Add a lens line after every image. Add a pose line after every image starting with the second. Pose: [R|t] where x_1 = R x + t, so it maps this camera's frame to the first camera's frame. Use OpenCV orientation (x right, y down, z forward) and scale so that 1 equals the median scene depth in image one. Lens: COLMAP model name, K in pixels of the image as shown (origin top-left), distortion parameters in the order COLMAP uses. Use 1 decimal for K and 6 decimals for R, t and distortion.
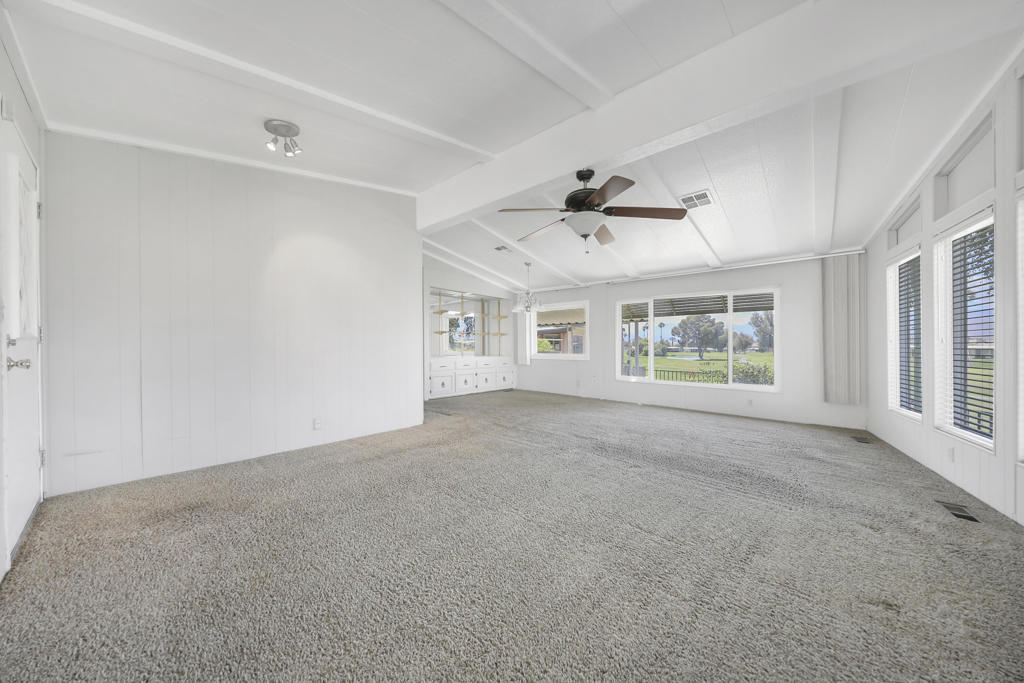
lens RADIAL K [[335.8, 0, 512.0], [0, 335.8, 341.5], [0, 0, 1]] dist [-0.000440, -0.000040]
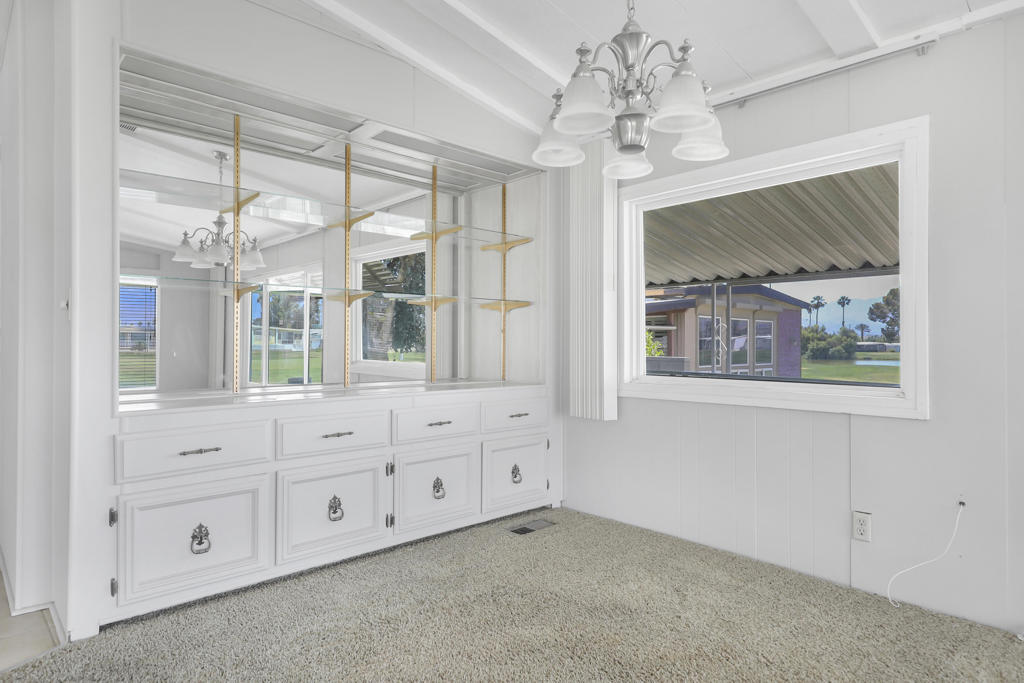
lens RADIAL K [[589.0, 0, 512.0], [0, 589.0, 341.5], [0, 0, 1]] dist [-0.001488, -0.000336]
pose [[0.995955, -0.001953, -0.089829, 0.012930], [0.003265, 0.999890, 0.014454, 0.003143], [0.089790, -0.014689, 0.995852, 0.522561]]
